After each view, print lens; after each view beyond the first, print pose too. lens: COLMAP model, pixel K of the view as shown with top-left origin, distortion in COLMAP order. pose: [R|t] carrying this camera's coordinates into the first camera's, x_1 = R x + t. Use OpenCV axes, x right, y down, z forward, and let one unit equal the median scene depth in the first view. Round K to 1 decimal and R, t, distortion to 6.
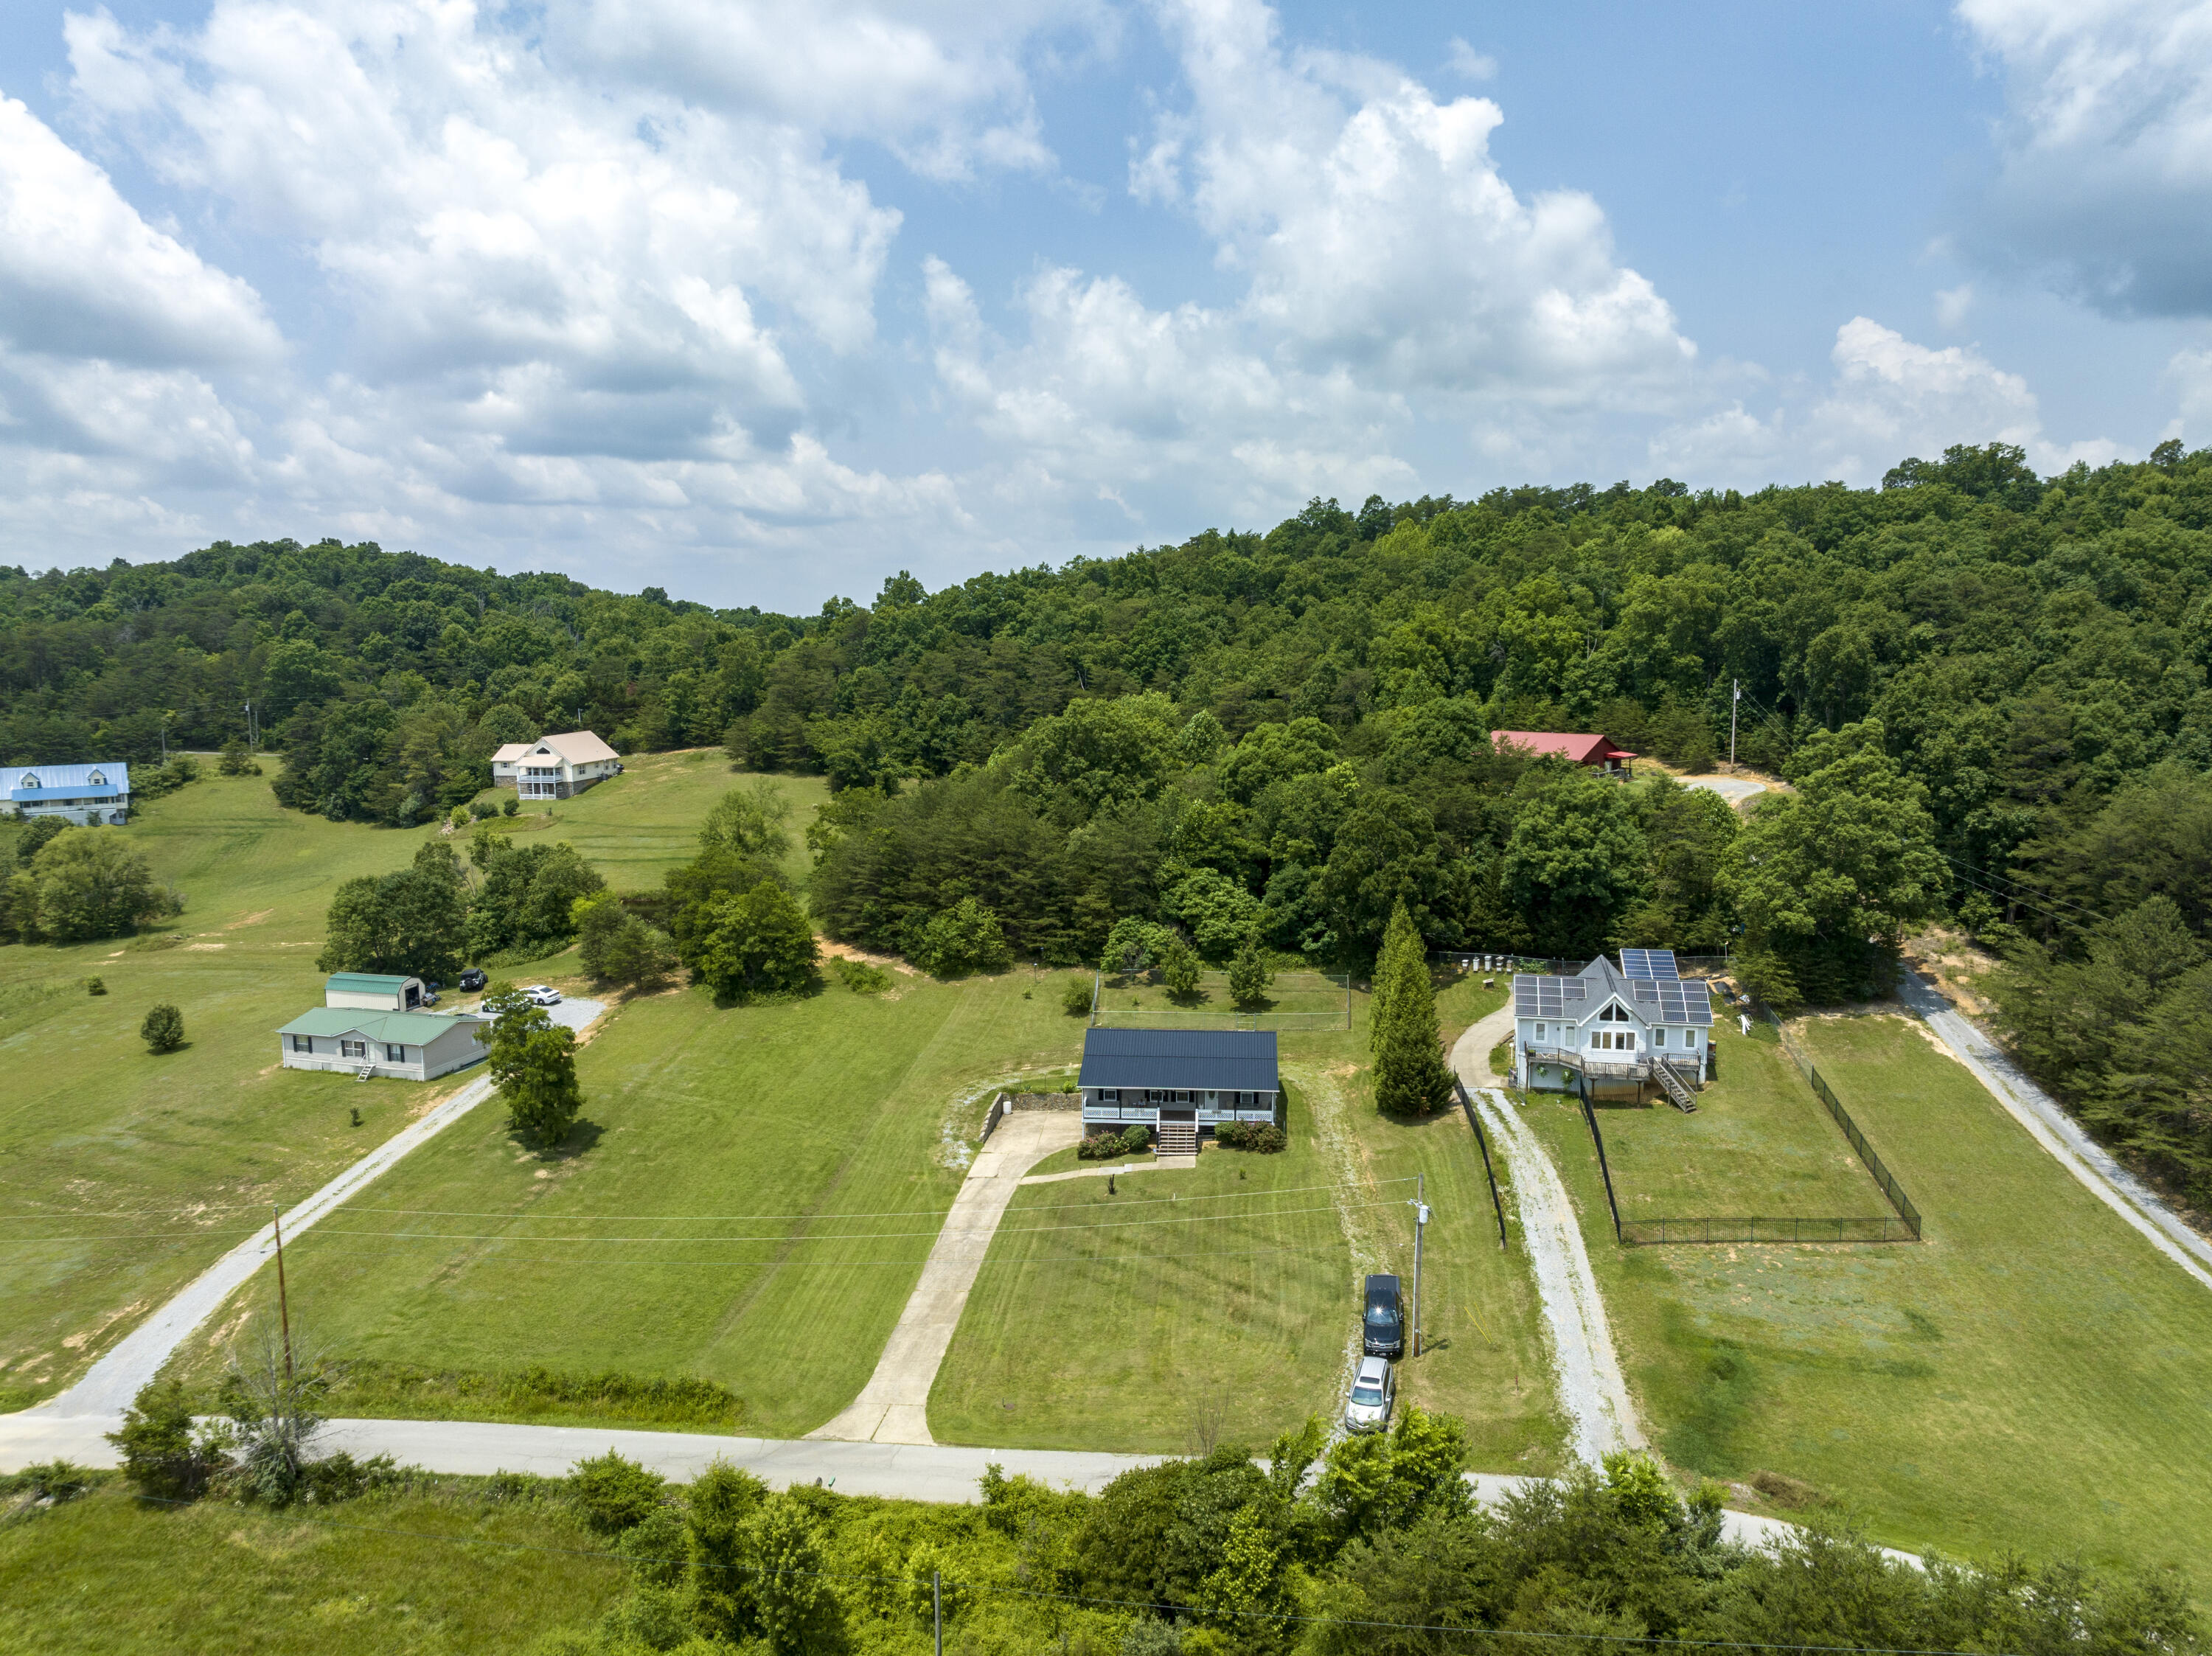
lens RADIAL K [[1566.5, 0, 1118.7], [0, 1566.5, 821.6], [0, 0, 1]] dist [-0.040083, 0.002294]
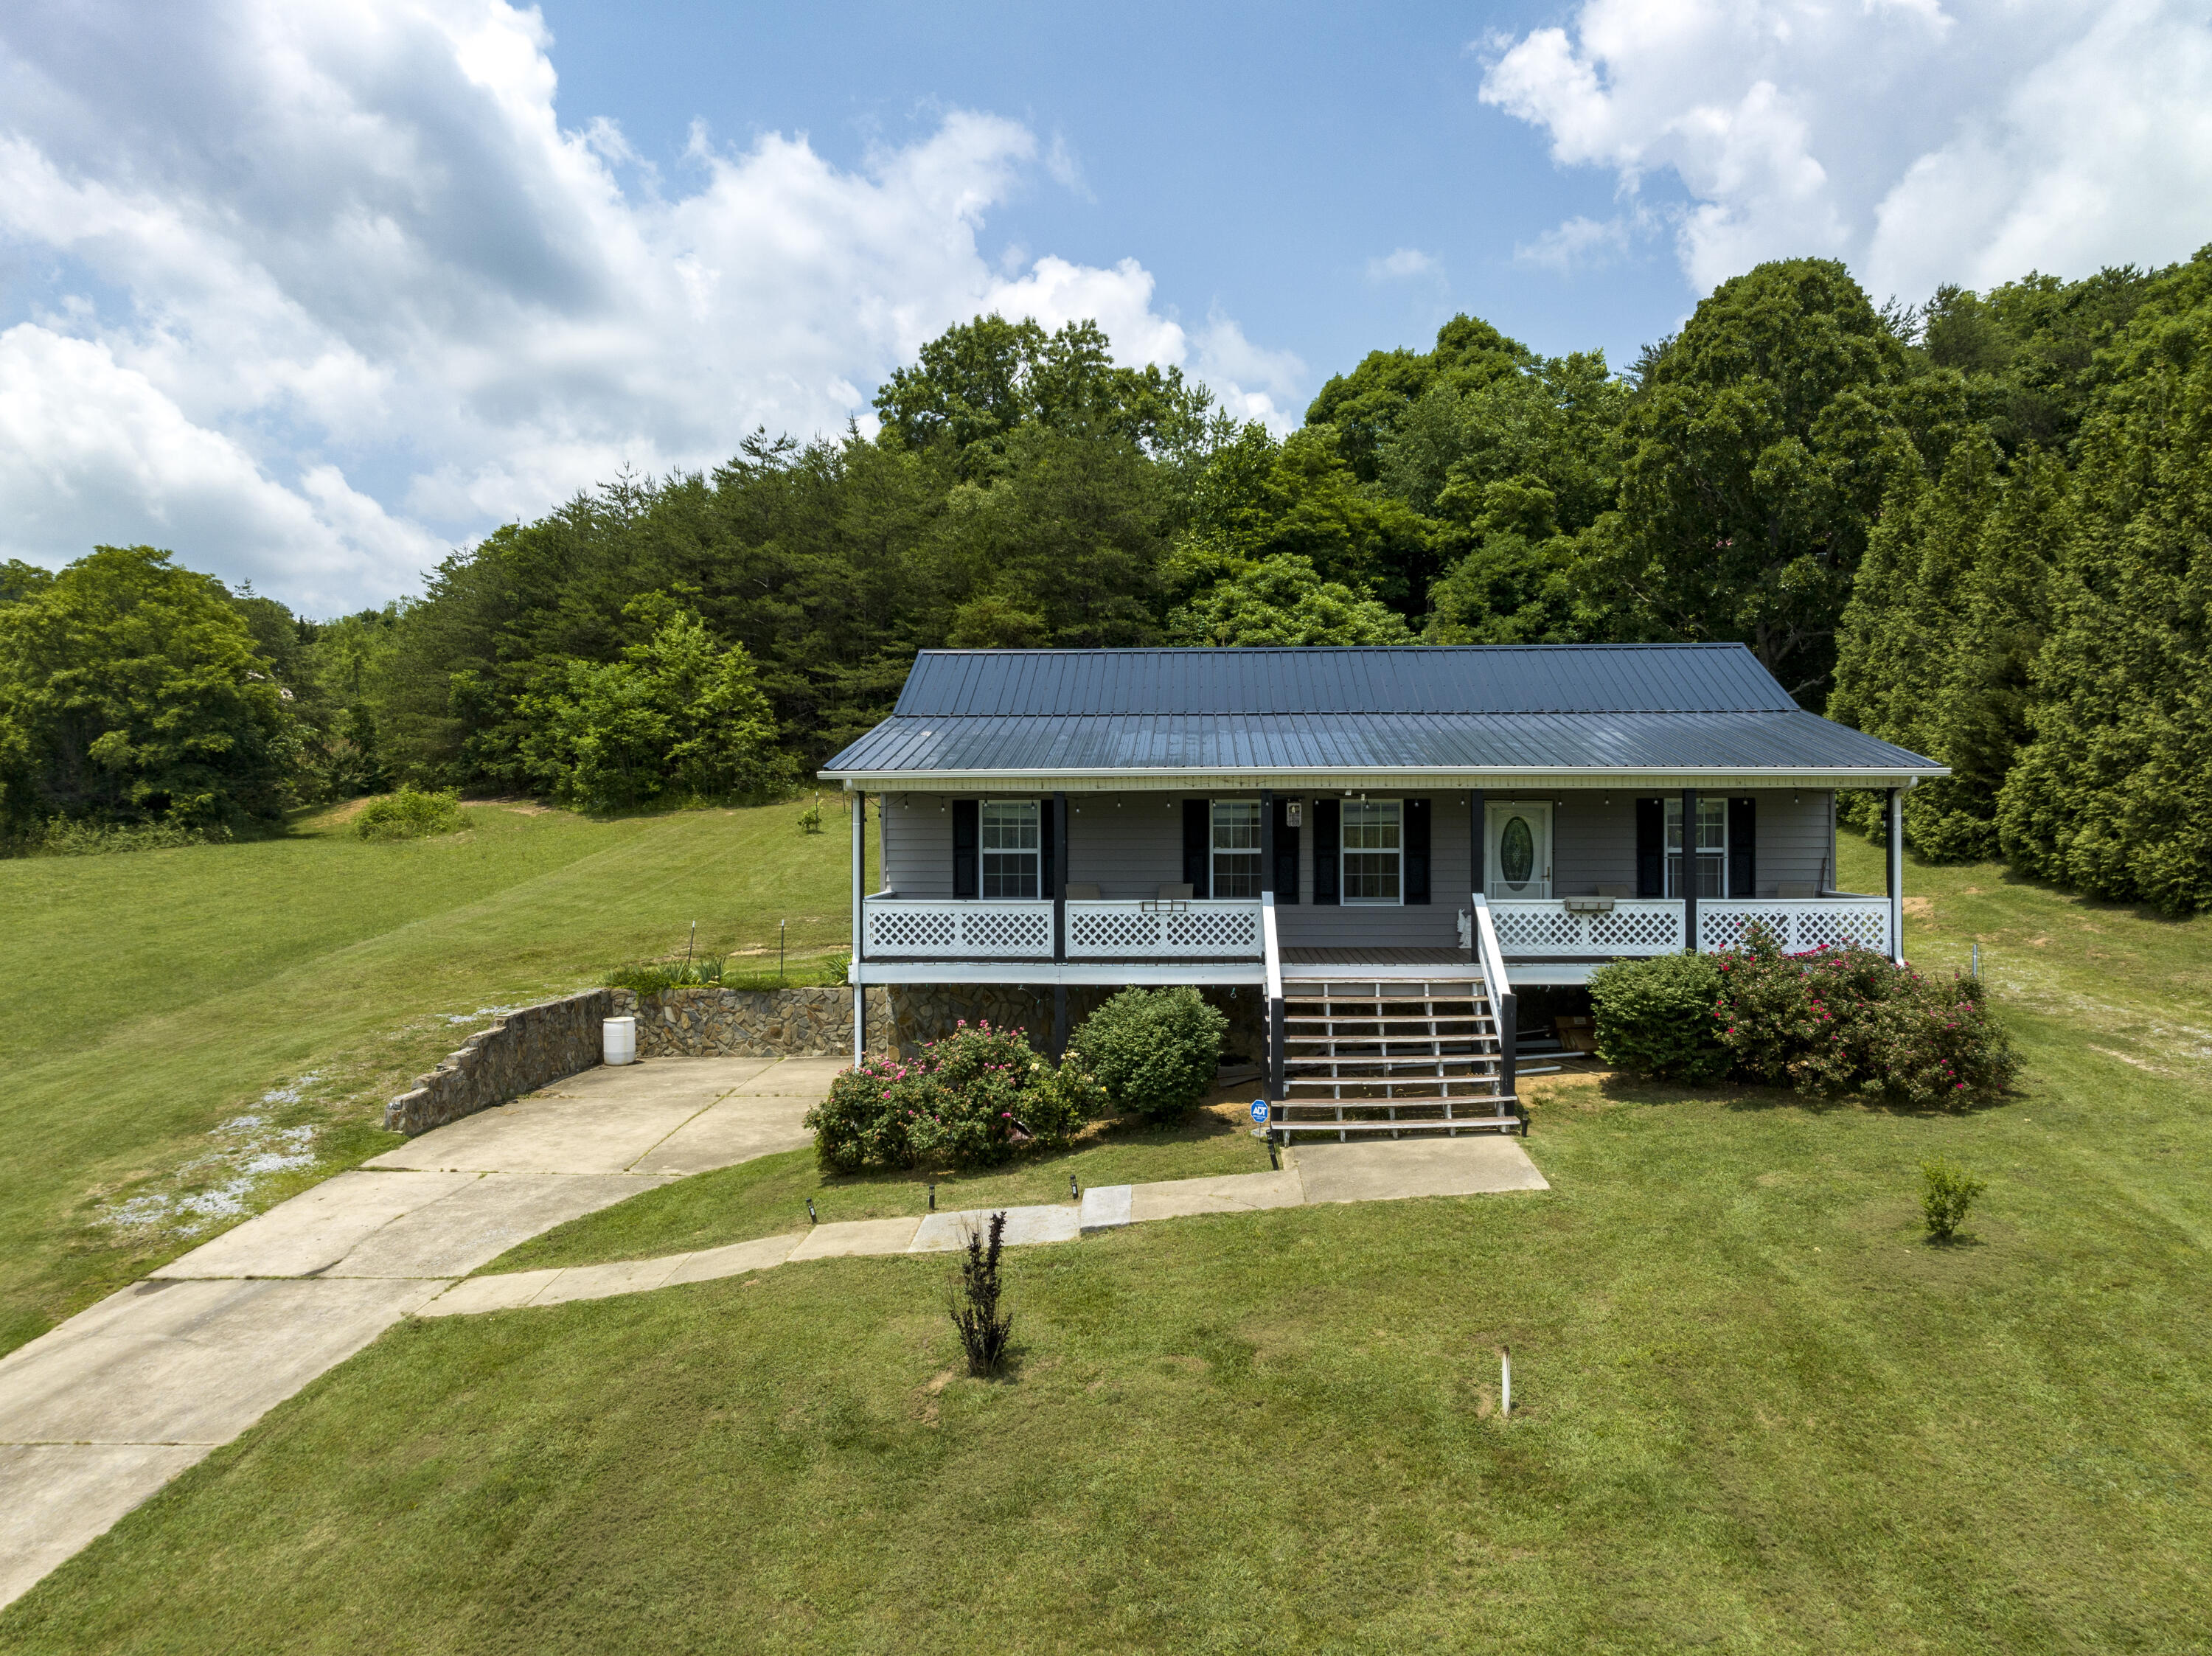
lens RADIAL K [[1566.5, 0, 1118.7], [0, 1566.5, 821.6], [0, 0, 1]] dist [-0.040083, 0.002294]
pose [[0.999596, -0.000804, 0.028400, 0.002412], [0.004192, 0.992833, -0.119433, 0.171896], [-0.028100, 0.119504, 0.992436, 0.714554]]
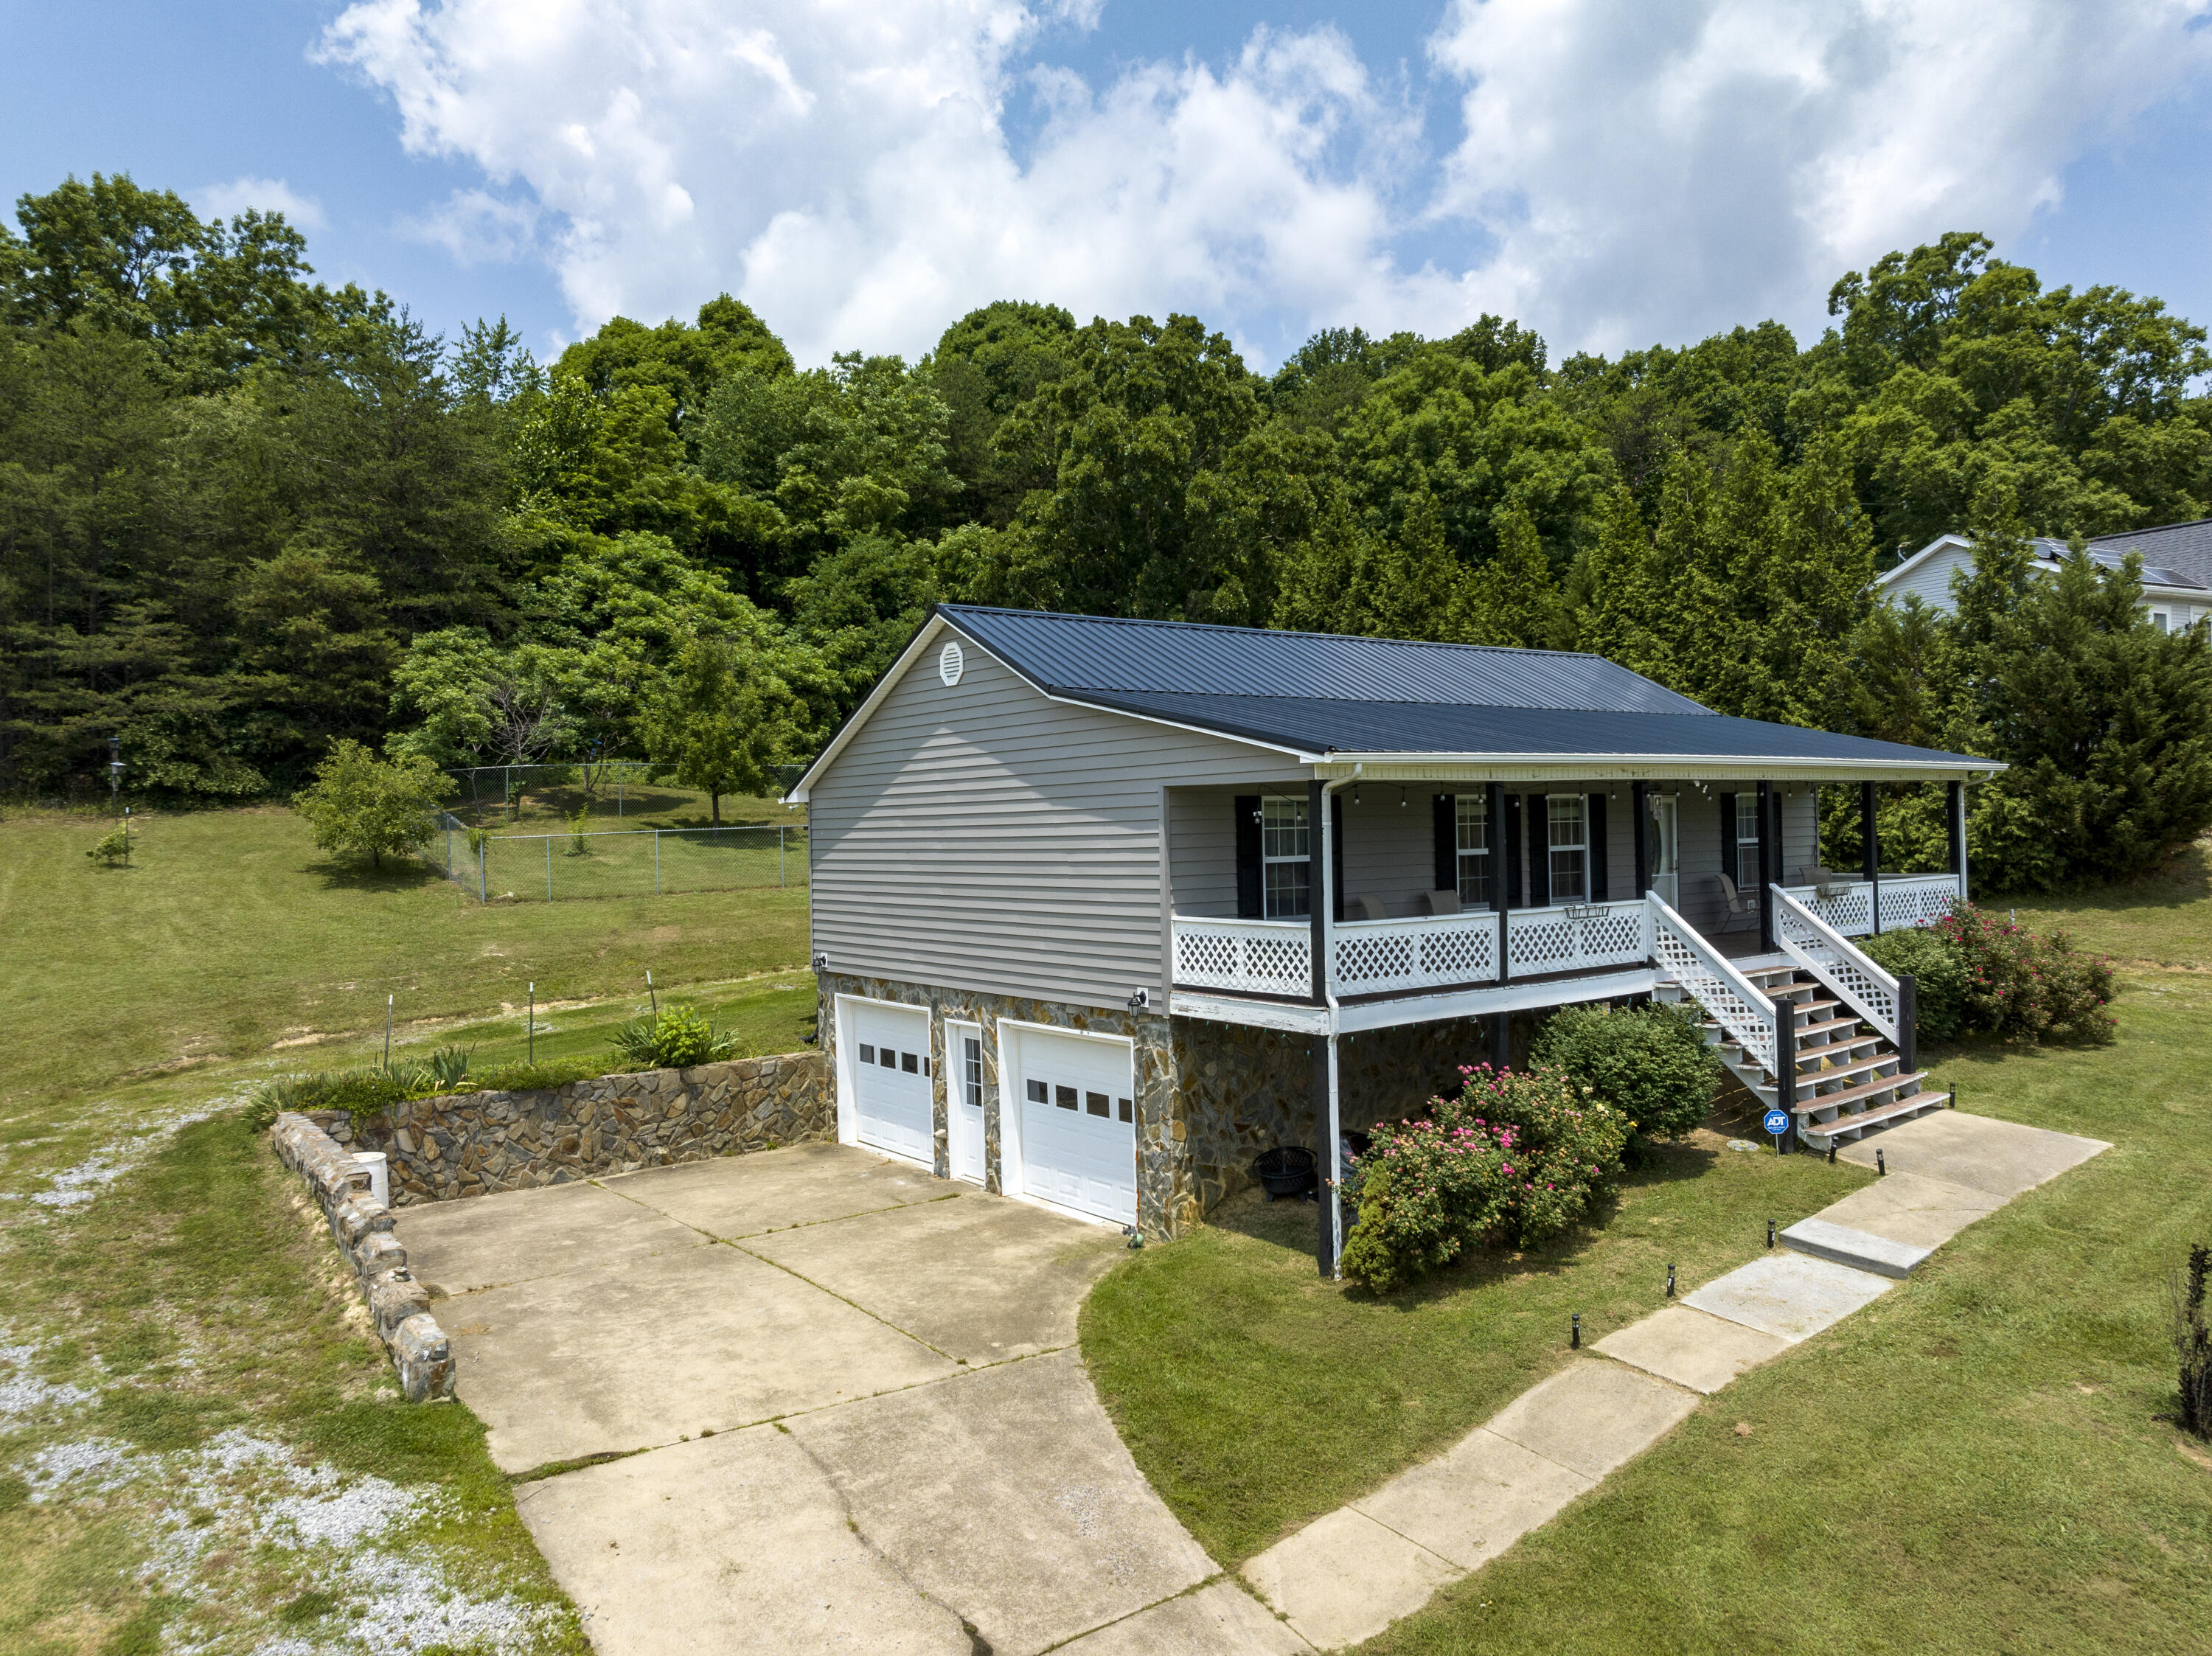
lens RADIAL K [[1574.7, 0, 1122.4], [0, 1574.7, 833.8], [0, 0, 1]] dist [-0.041788, -0.001270]
pose [[0.747445, -0.017626, 0.664090, -0.113606], [0.101650, 0.990911, -0.088108, 0.162641], [-0.656501, 0.133361, 0.742443, 0.795788]]
